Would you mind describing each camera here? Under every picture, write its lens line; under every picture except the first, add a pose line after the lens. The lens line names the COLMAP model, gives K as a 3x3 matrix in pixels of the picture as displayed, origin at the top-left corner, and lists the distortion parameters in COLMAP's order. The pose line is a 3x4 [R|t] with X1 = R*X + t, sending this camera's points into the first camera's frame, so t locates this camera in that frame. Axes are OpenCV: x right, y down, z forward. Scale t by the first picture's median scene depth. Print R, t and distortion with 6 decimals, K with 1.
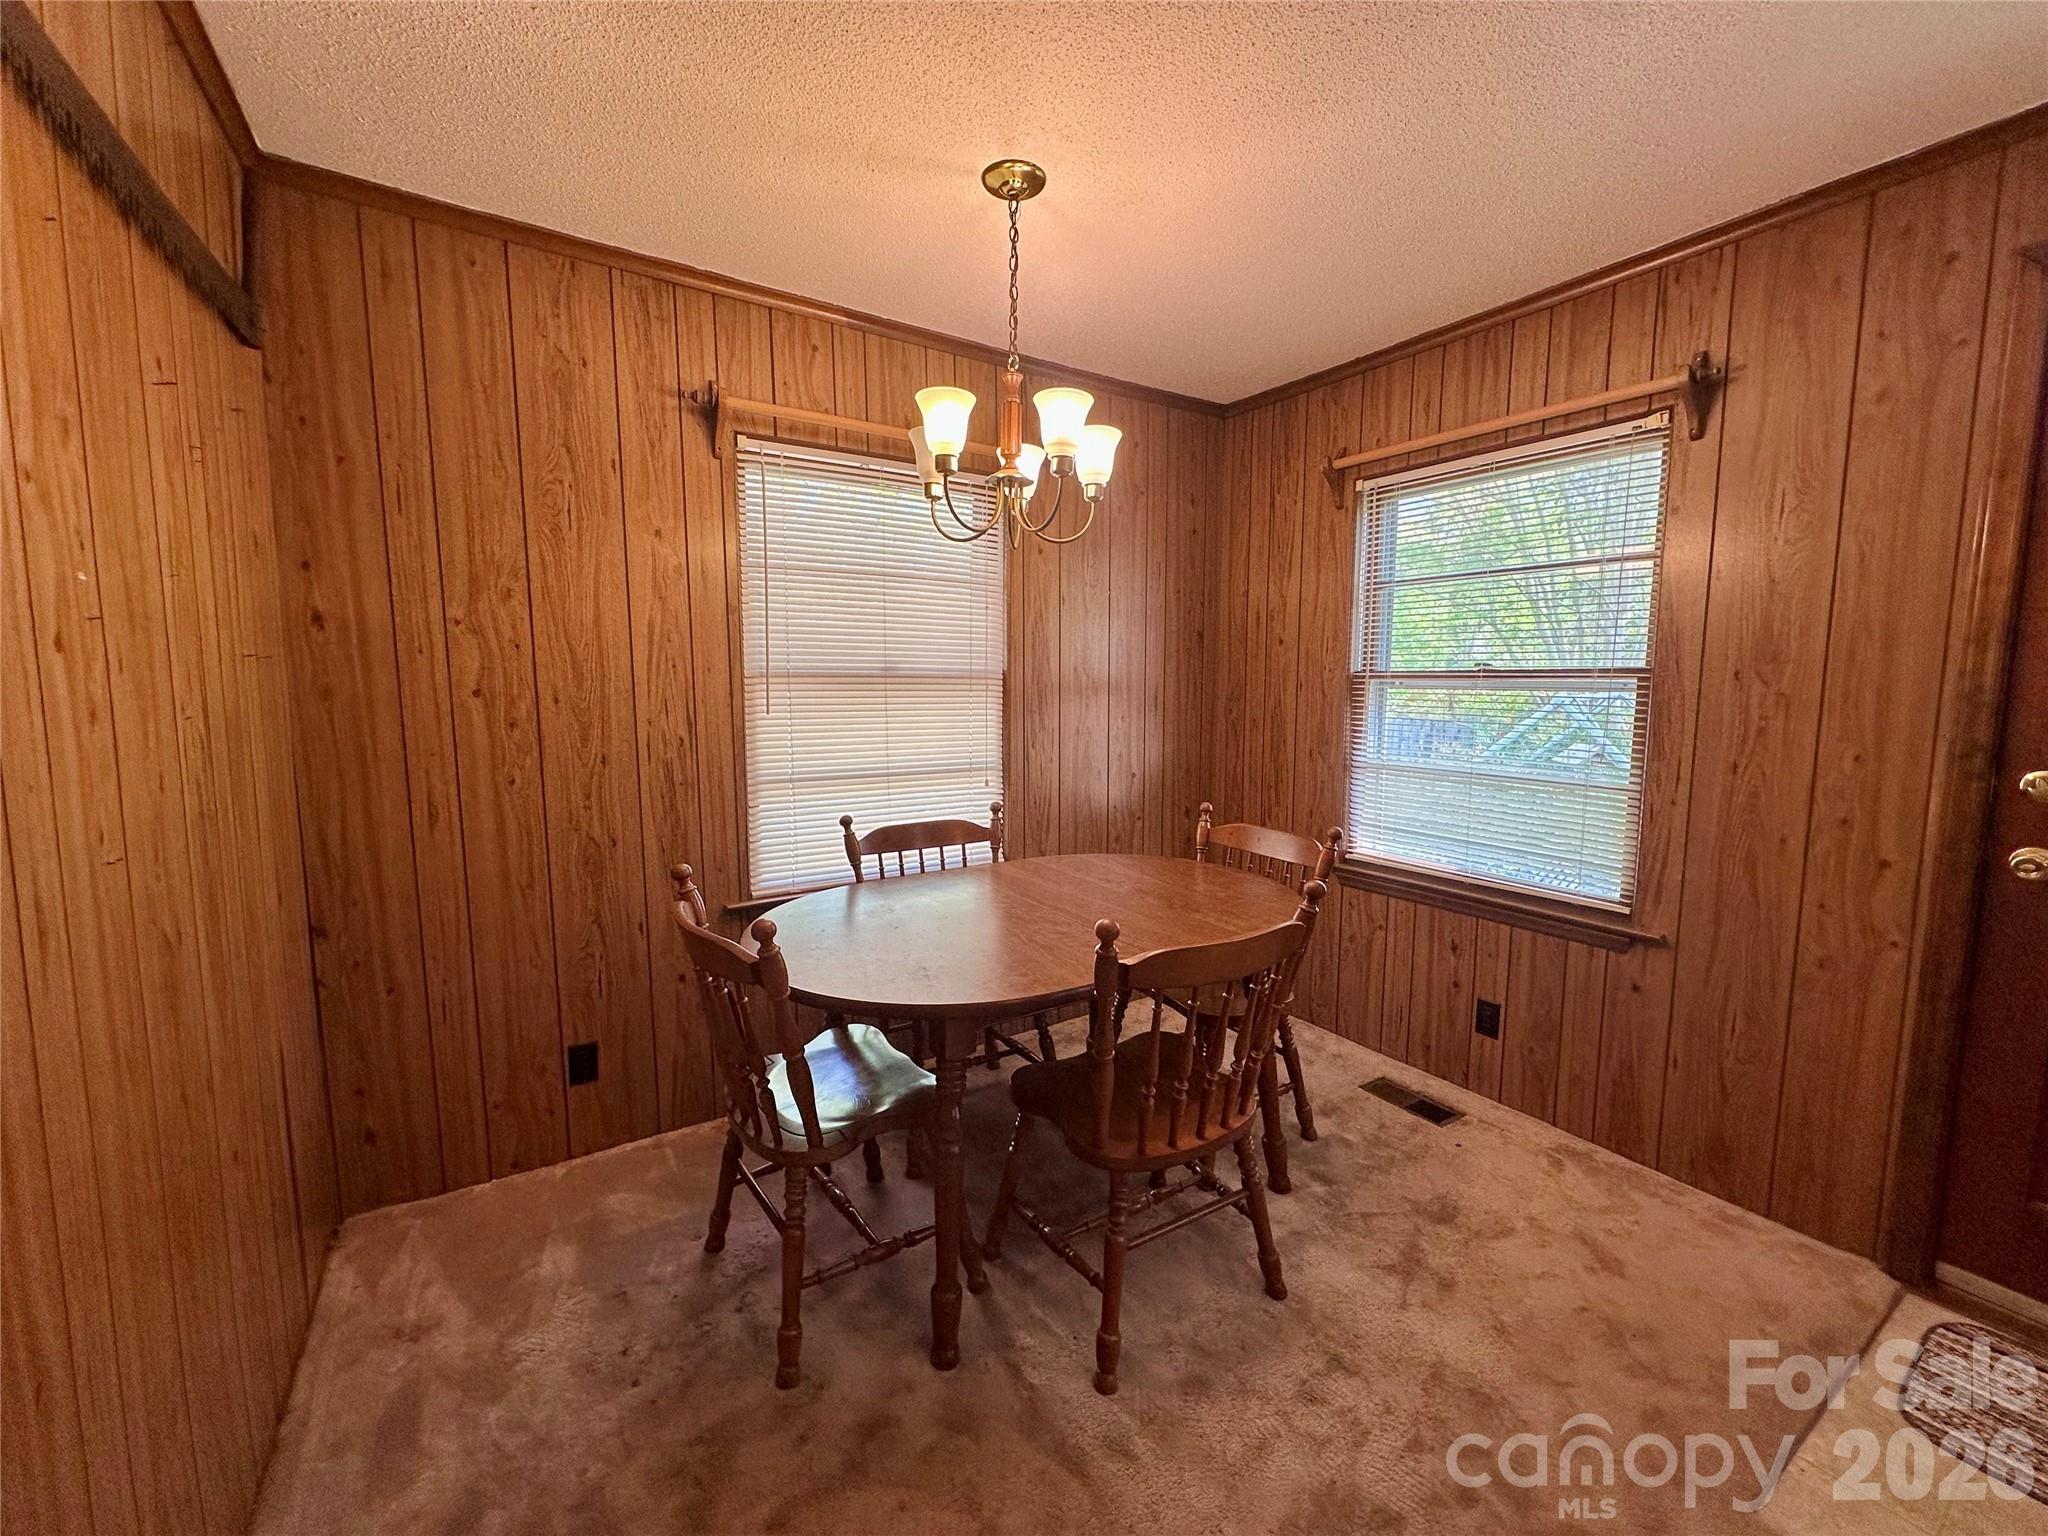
lens RADIAL K [[816.2, 0, 1023.2], [0, 816.2, 767.2], [0, 0, 1]] dist [-0.002250, 0.000255]
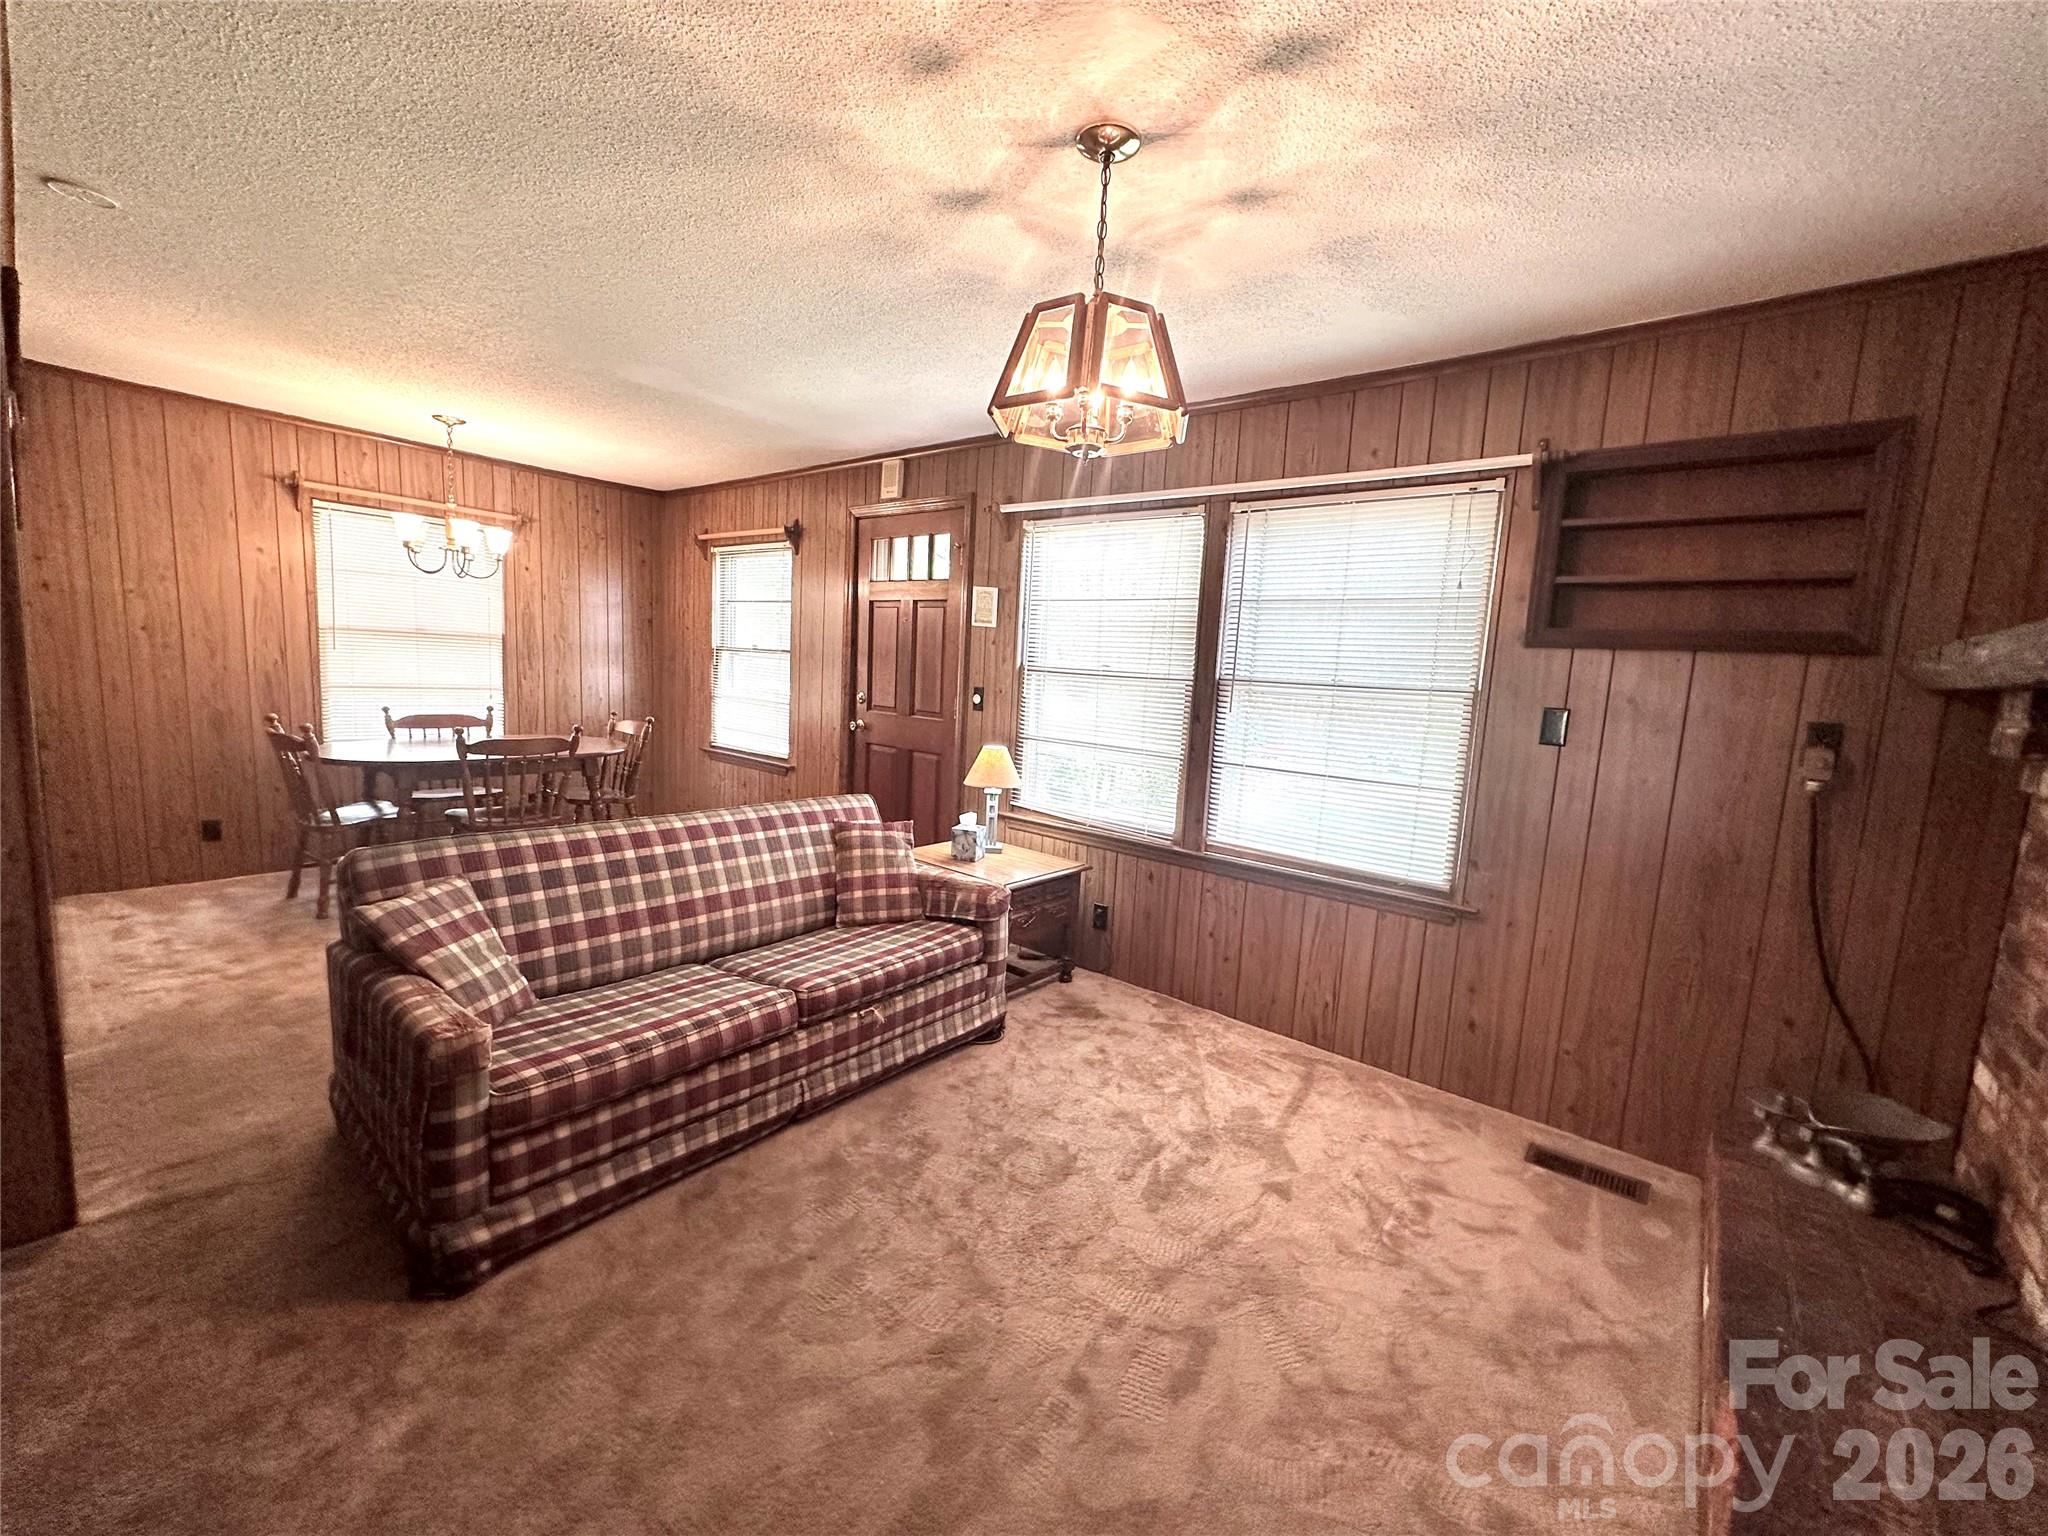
lens RADIAL K [[816.2, 0, 1023.2], [0, 816.2, 767.2], [0, 0, 1]] dist [-0.002250, 0.000255]
pose [[0.950314, 0.012762, 0.311032, 0.639734], [-0.022224, 0.999391, 0.026897, 0.124397], [-0.310499, -0.032473, 0.950019, -1.332761]]
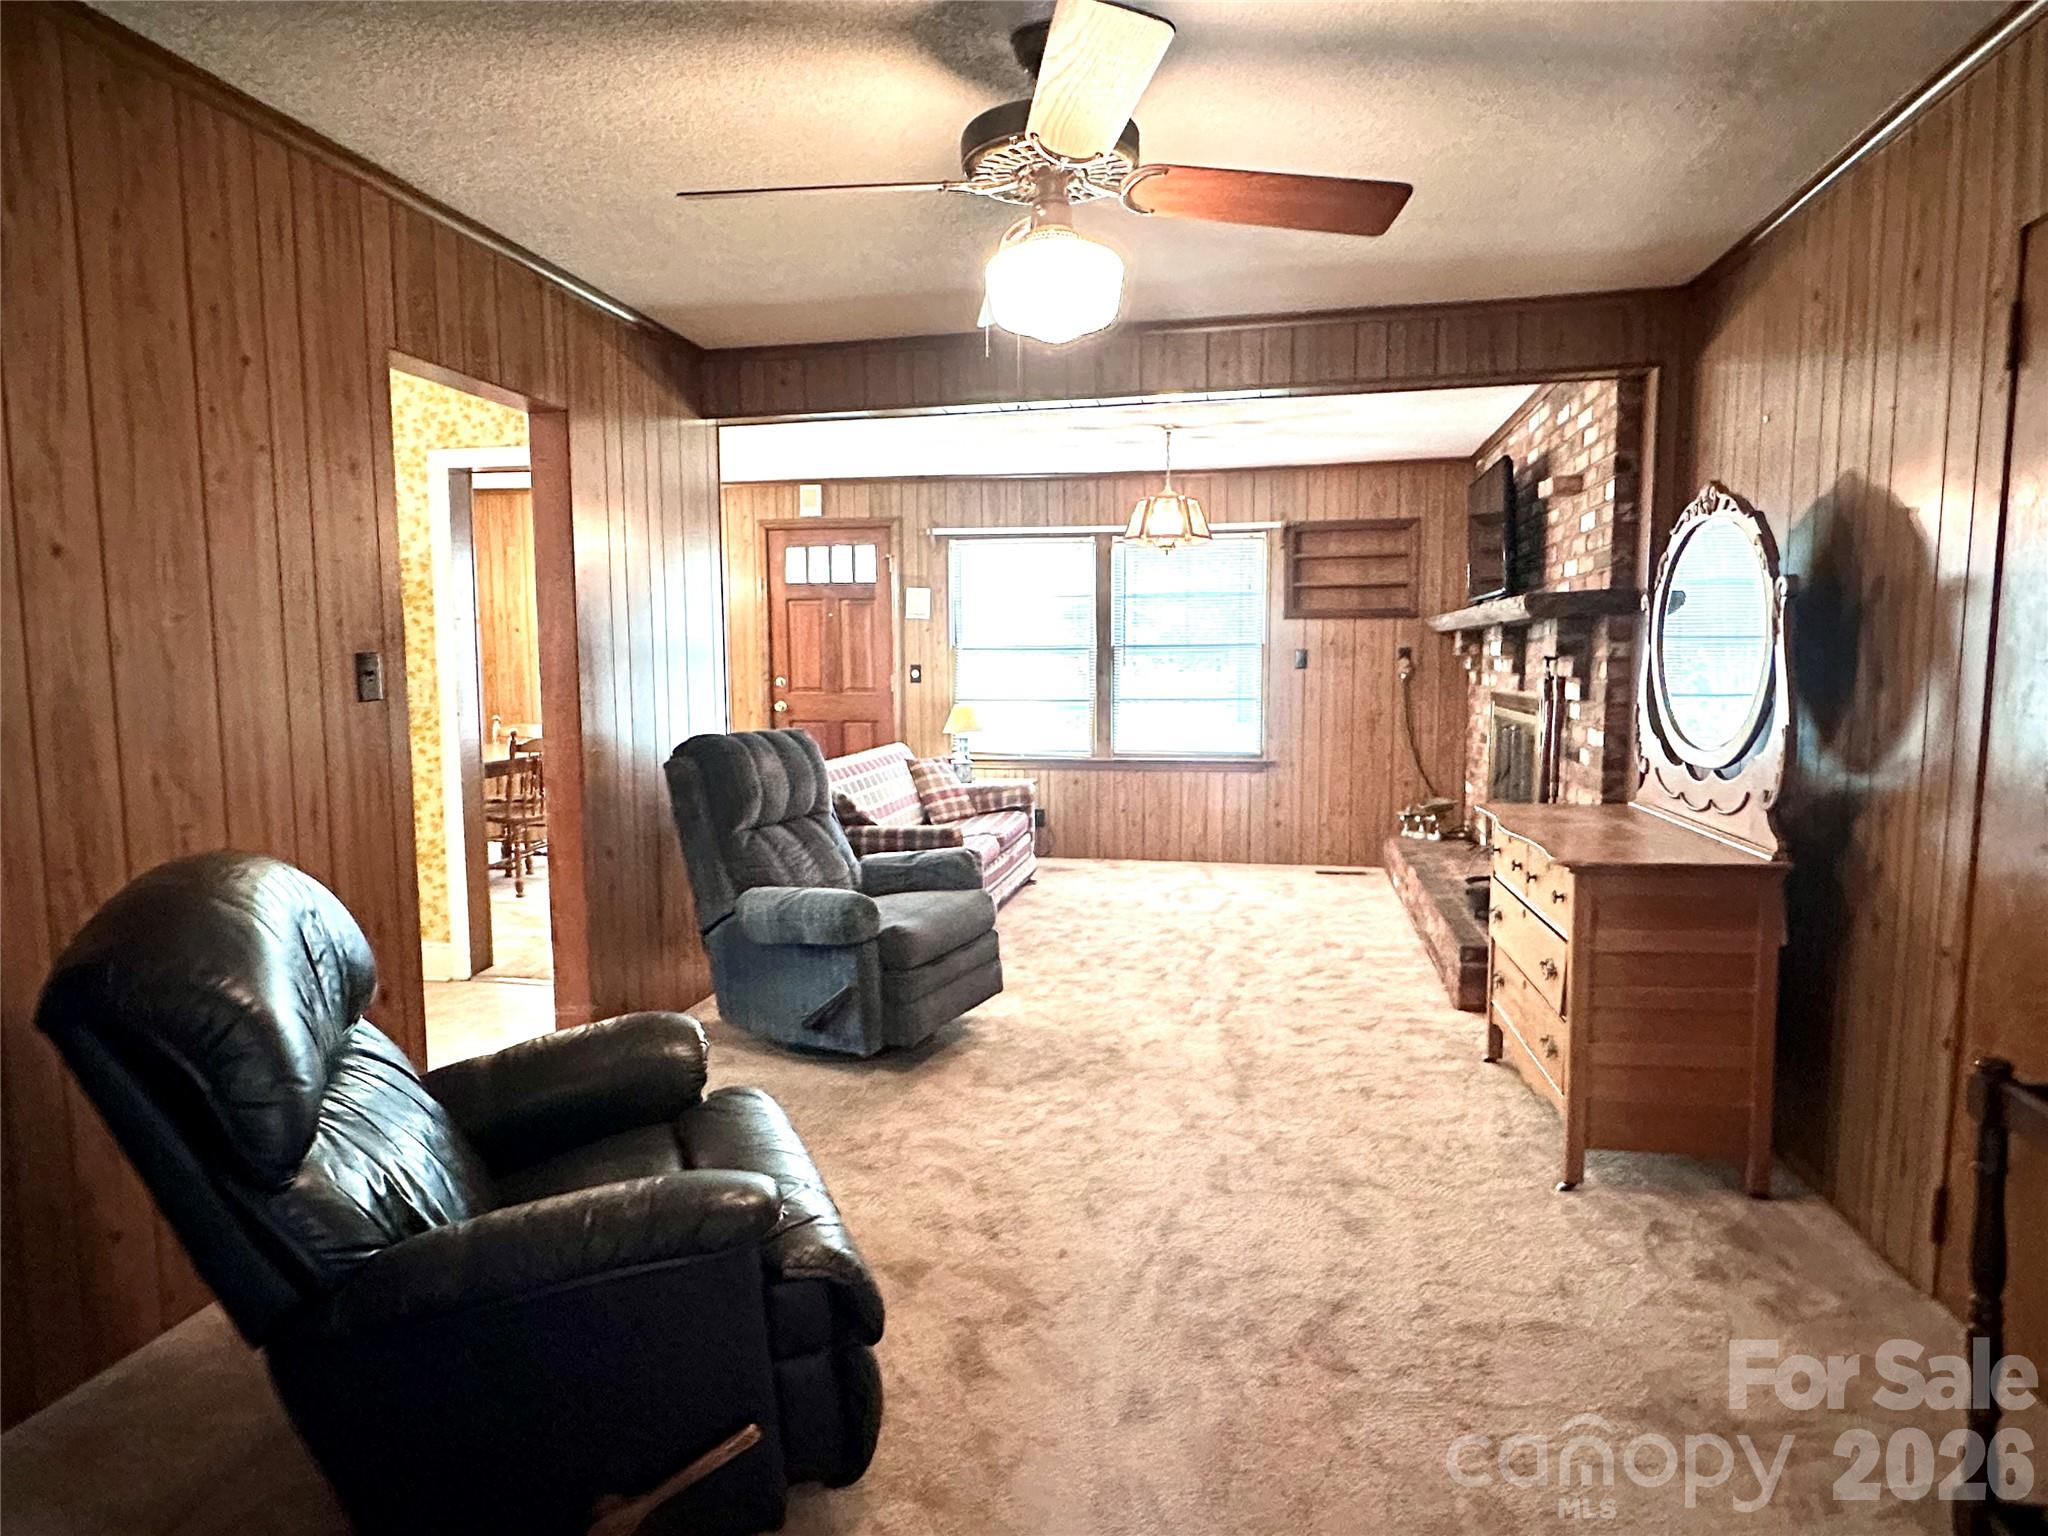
lens RADIAL K [[1215.8, 0, 1017.4], [0, 1215.8, 783.1], [0, 0, 1]] dist [0.000333, -0.001049]
pose [[0.691234, -0.081907, 0.717974, -1.163338], [0.081529, 0.996051, 0.035138, 0.233965], [-0.718017, 0.034247, 0.695183, -2.179681]]
